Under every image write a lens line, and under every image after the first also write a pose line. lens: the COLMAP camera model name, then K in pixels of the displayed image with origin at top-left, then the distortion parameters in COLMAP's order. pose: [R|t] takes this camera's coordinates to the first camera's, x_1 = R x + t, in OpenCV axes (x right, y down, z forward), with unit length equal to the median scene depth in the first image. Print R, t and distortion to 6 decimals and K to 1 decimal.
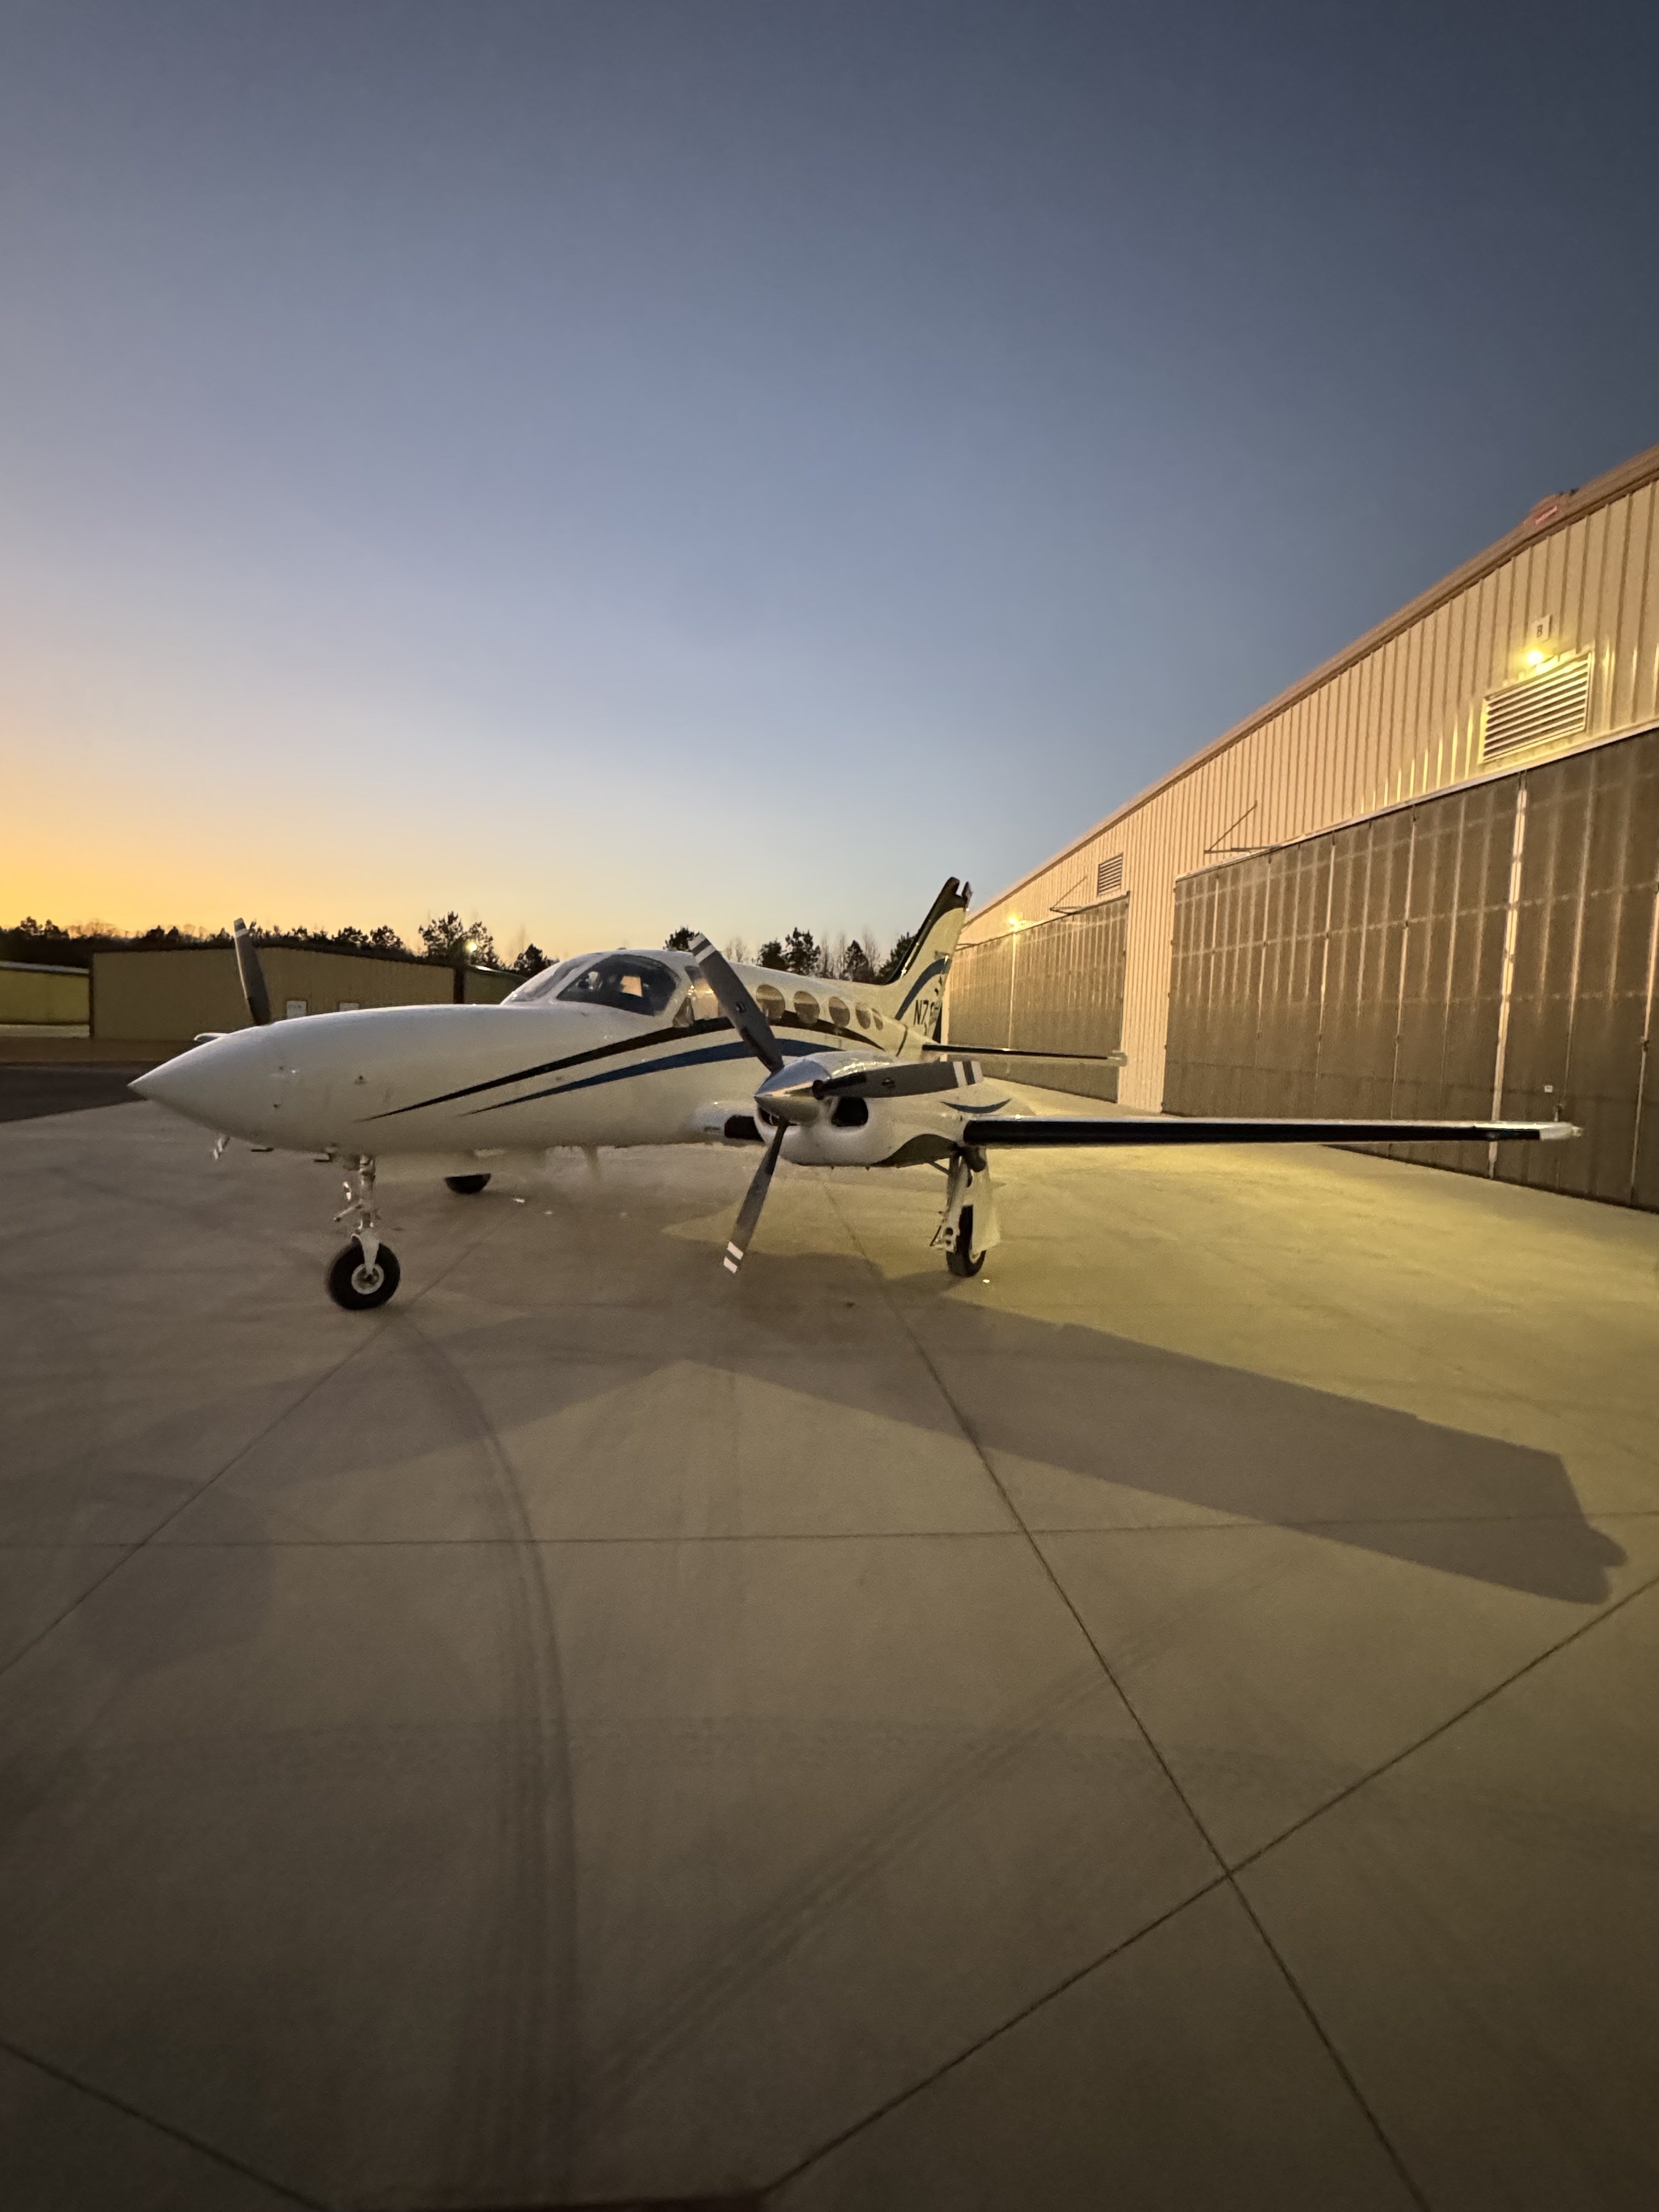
lens RADIAL K [[1046.0, 0, 829.5], [0, 1046.0, 1106.0], [0, 0, 1]] dist [-0.004343, -0.001312]
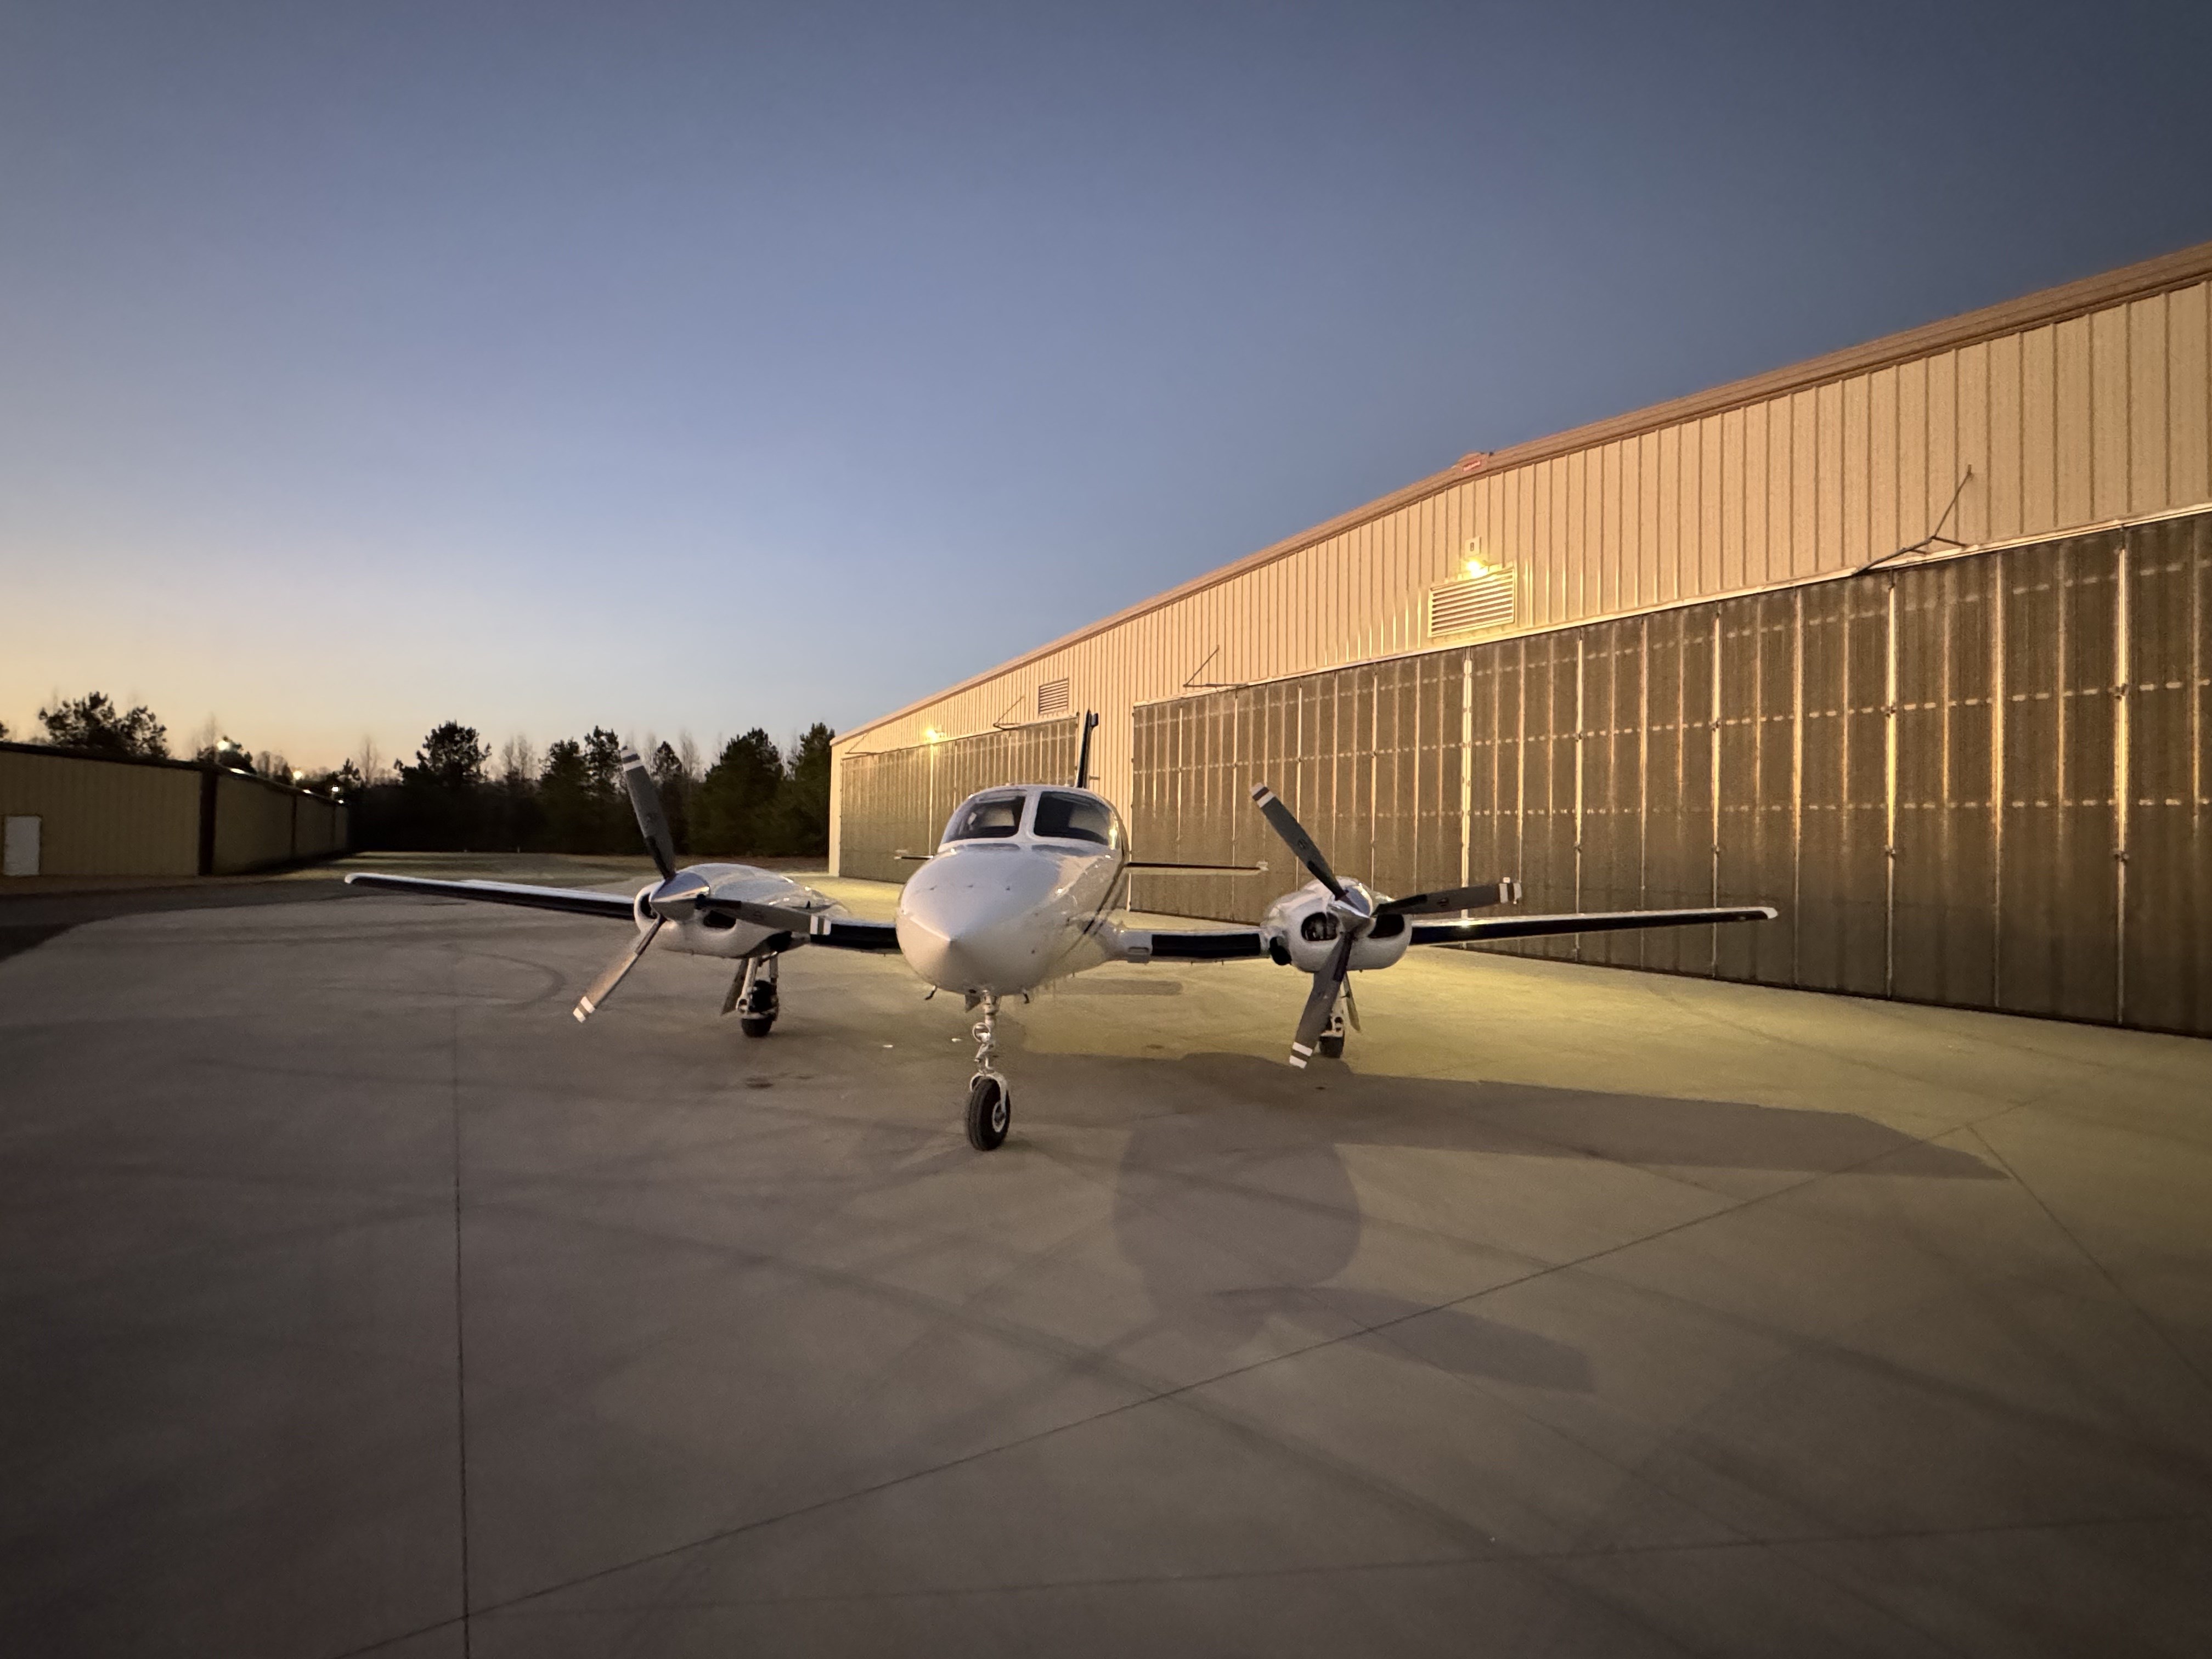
lens RADIAL K [[1046.0, 0, 1106.0], [0, 1046.0, 829.5], [0, 0, 1]] dist [-0.004343, -0.001312]
pose [[0.896592, -0.015006, 0.442603, -0.294453], [0.048063, 0.996820, -0.063567, -0.016232], [-0.440241, 0.078267, 0.894462, 0.007543]]
